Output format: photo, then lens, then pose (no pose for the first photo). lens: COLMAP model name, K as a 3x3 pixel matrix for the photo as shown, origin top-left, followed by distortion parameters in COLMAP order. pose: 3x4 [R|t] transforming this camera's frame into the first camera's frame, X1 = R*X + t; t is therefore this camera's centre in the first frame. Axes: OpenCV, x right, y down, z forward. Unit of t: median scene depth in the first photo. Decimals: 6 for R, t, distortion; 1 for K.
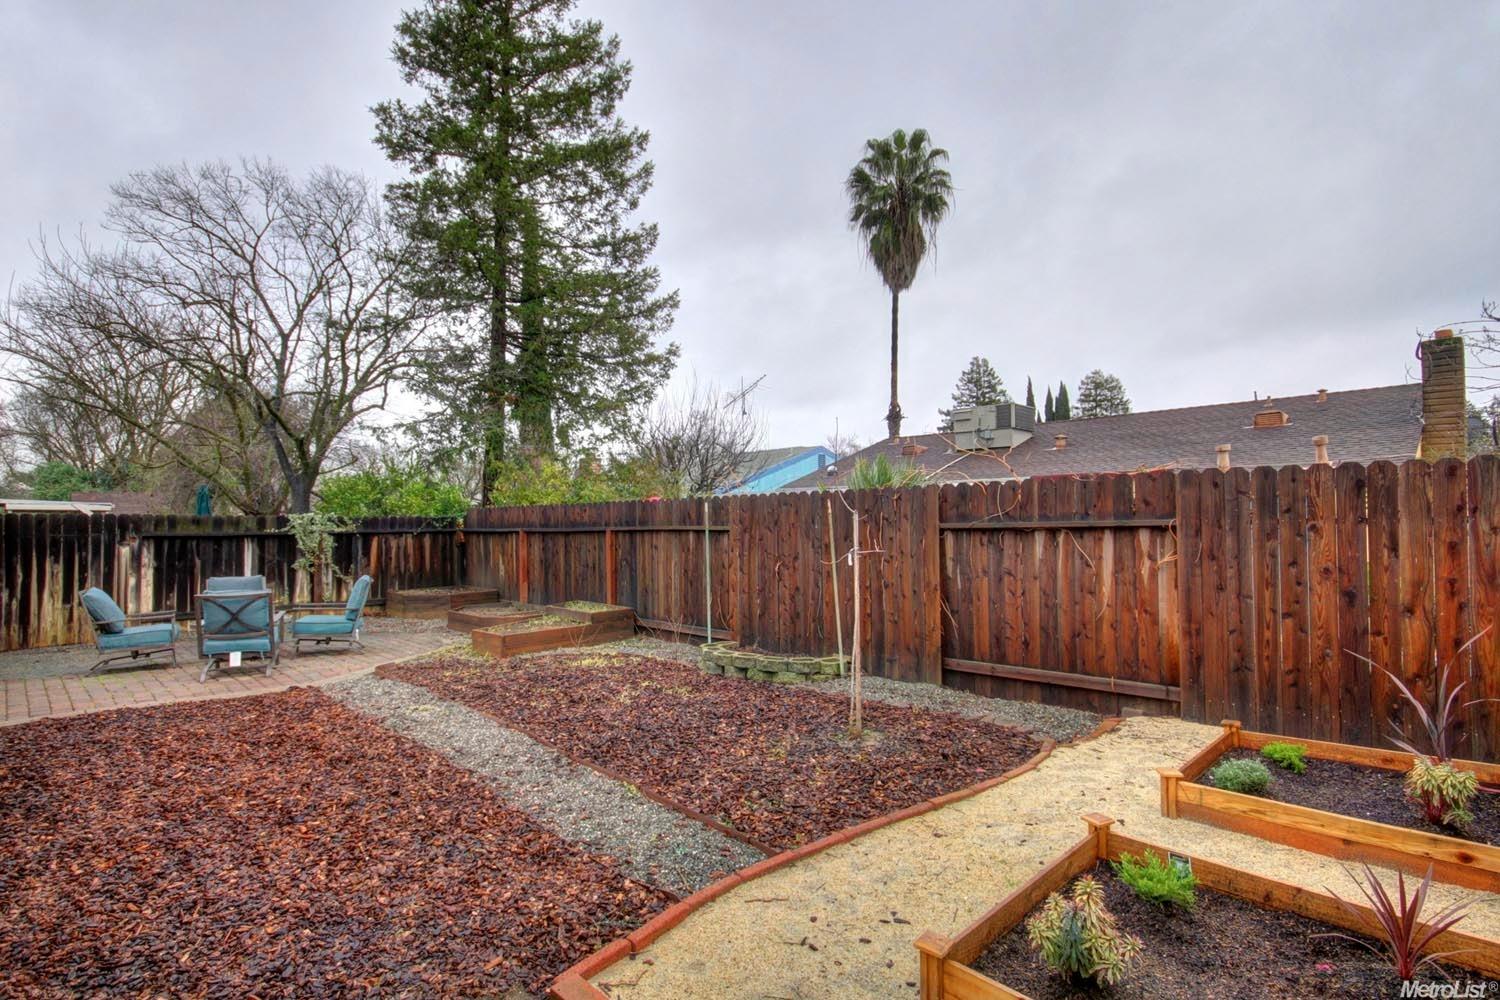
lens RADIAL K [[736.5, 0, 742.1], [0, 736.5, 519.9], [0, 0, 1]] dist [-0.003056, -0.001316]
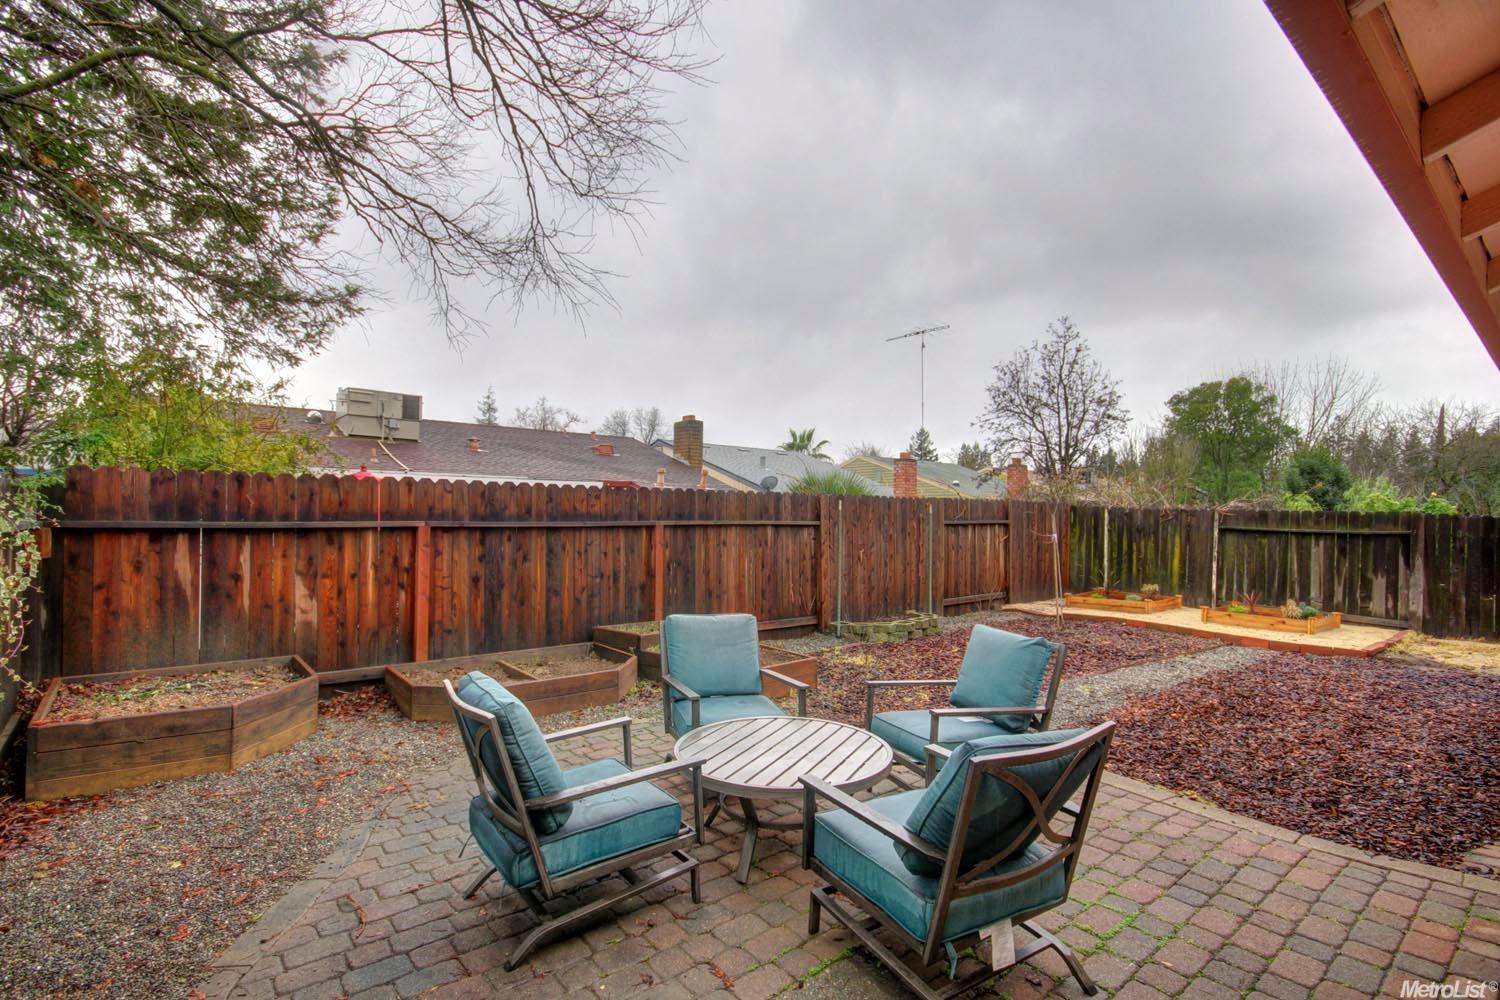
lens RADIAL K [[716.8, 0, 717.6], [0, 716.8, 522.2], [0, 0, 1]] dist [0.000152, -0.007370]
pose [[0.104680, 0.004840, 0.994494, -1.667827], [-0.012502, 0.999916, -0.003550, 0.024068], [-0.994427, -0.012061, 0.104731, 1.568831]]
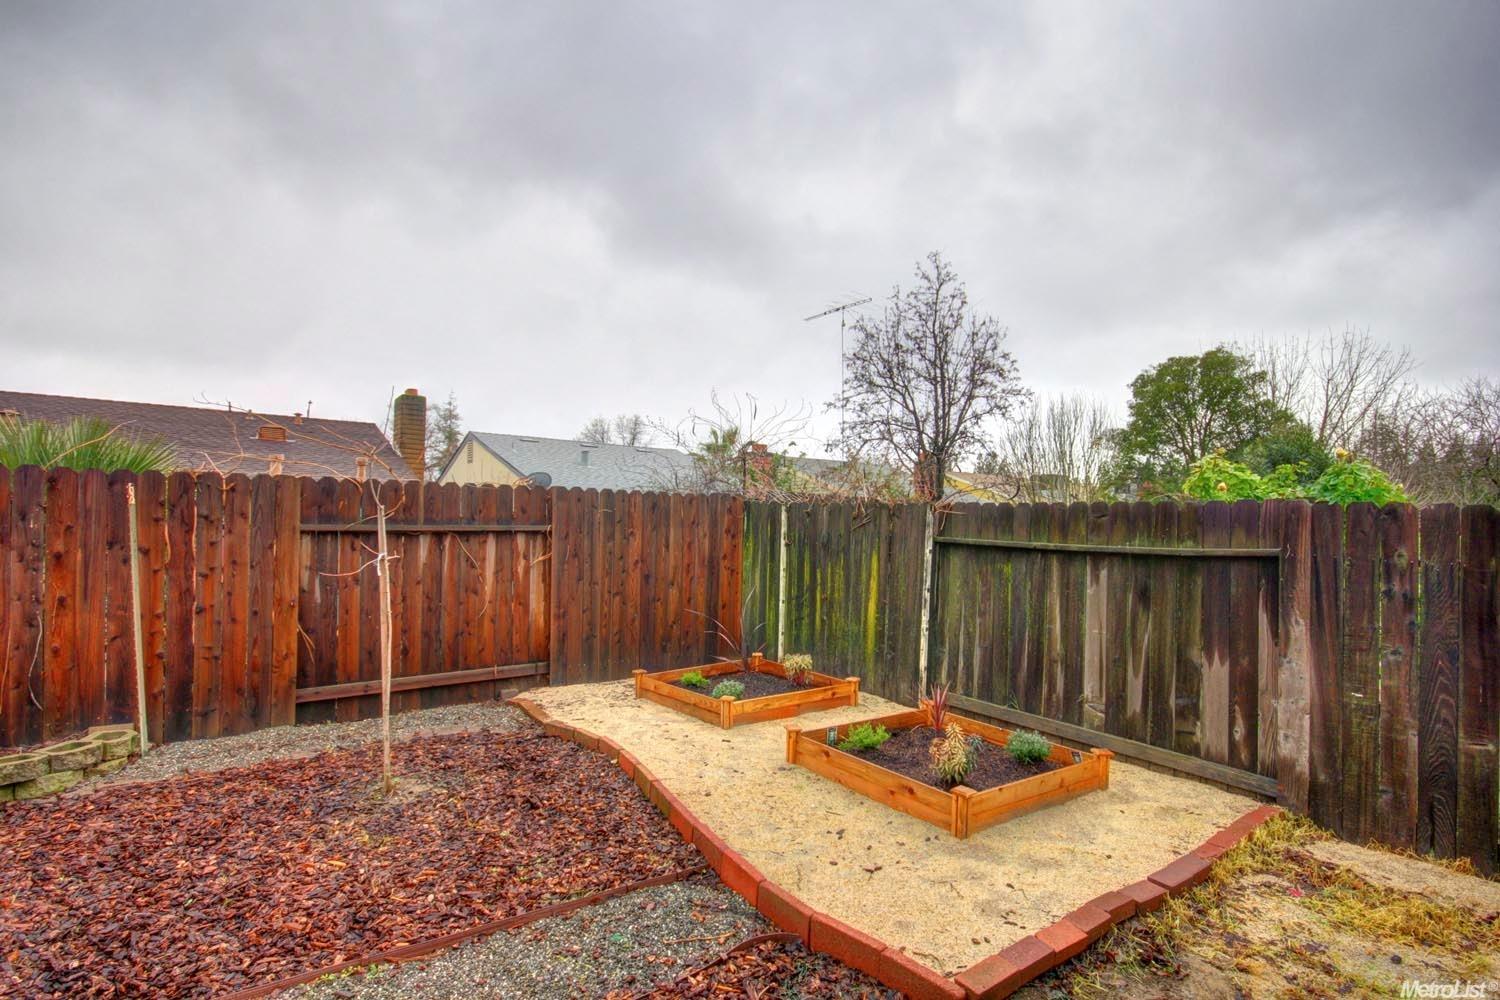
lens RADIAL K [[697.4, 0, 748.0], [0, 697.4, 524.1], [0, 0, 1]] dist [-0.011144, -0.000702]
pose [[0.155138, 0.022865, 0.987628, -0.479644], [-0.013667, 0.999686, -0.020997, 0.015814], [-0.987798, -0.010241, 0.155401, 0.456575]]
